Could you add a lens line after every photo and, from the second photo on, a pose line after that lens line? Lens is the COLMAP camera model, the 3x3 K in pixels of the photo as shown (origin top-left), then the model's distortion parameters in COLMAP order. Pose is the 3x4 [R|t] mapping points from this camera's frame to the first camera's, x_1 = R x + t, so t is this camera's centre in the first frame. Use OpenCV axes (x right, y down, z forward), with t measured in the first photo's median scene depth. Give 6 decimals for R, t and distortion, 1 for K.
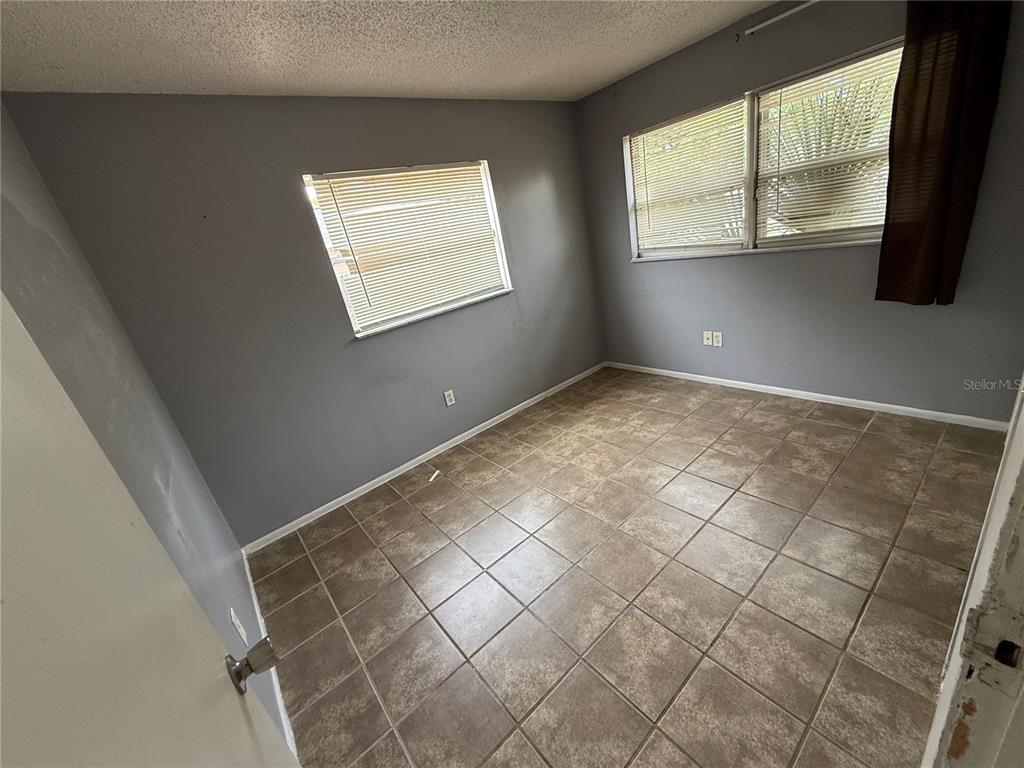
lens RADIAL K [[407.8, 0, 510.6], [0, 407.8, 384.3], [0, 0, 1]] dist [0.001270, -0.000039]
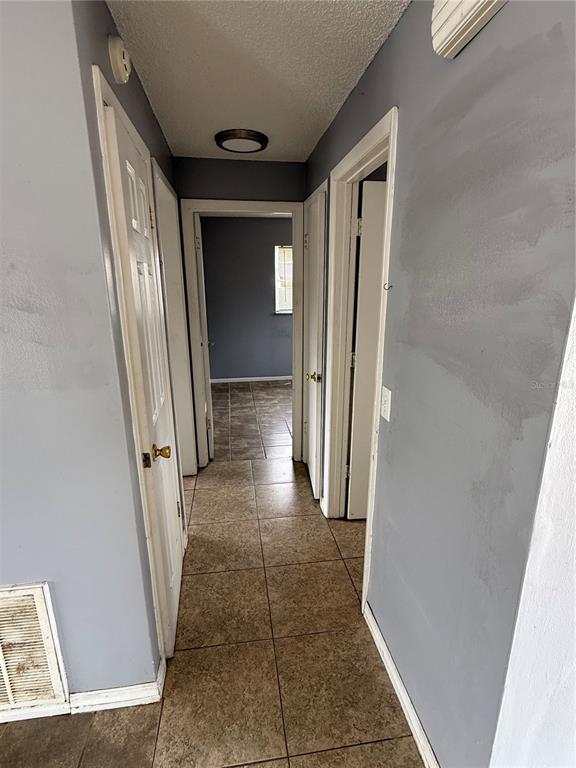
lens RADIAL K [[386.9, 0, 288.0], [0, 386.9, 384.0], [0, 0, 1]] dist [0.000149, -0.000048]
pose [[0.846618, 0.308175, -0.433897, 0.967345], [-0.329025, 0.943894, 0.028408, 0.230576], [0.418307, 0.118712, 0.900515, -1.158382]]
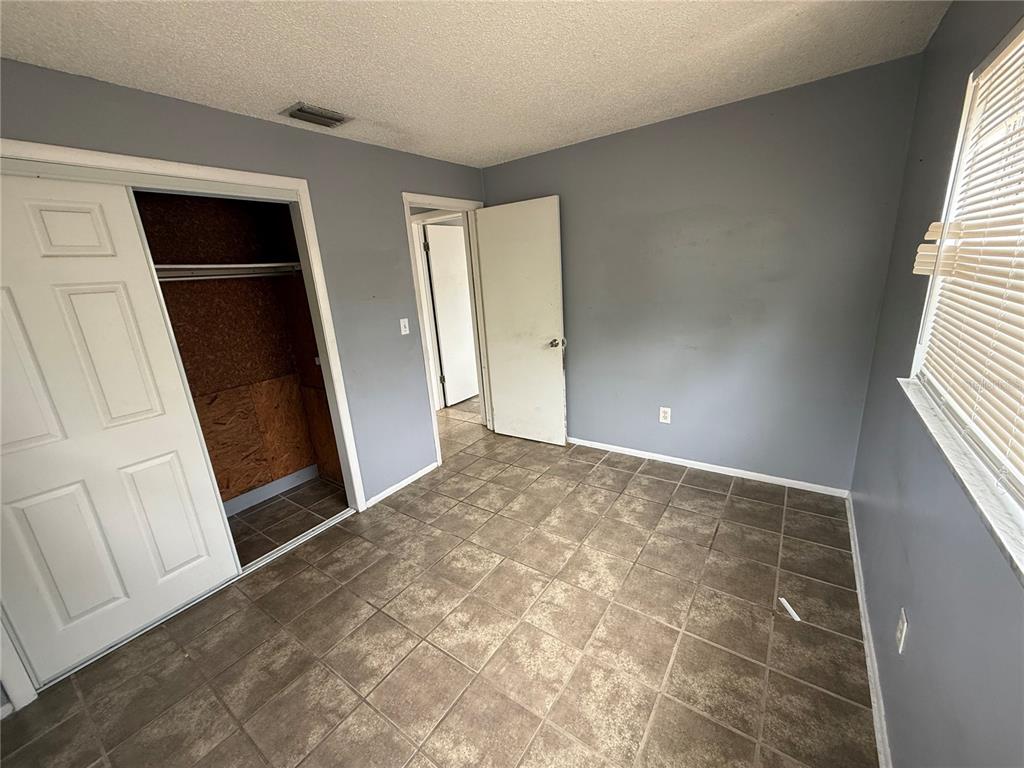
lens RADIAL K [[407.8, 0, 510.6], [0, 407.8, 384.3], [0, 0, 1]] dist [0.001270, -0.000039]
pose [[-0.930329, 0.315793, -0.186448, 0.305846], [0.136917, 0.770747, 0.622256, -0.679160], [0.340208, 0.553375, -0.760286, 1.571622]]
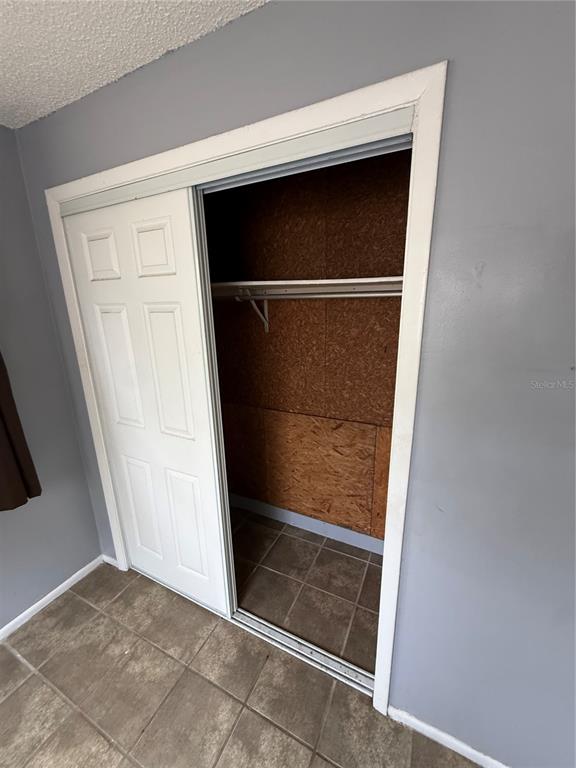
lens RADIAL K [[305.8, 0, 288.3], [0, 305.8, 382.4], [0, 0, 1]] dist [0.001270, -0.000039]
pose [[-0.405786, -0.033561, 0.913352, 0.197008], [0.419958, 0.880738, 0.218943, -0.333367], [-0.811771, 0.472414, -0.343297, 0.649425]]
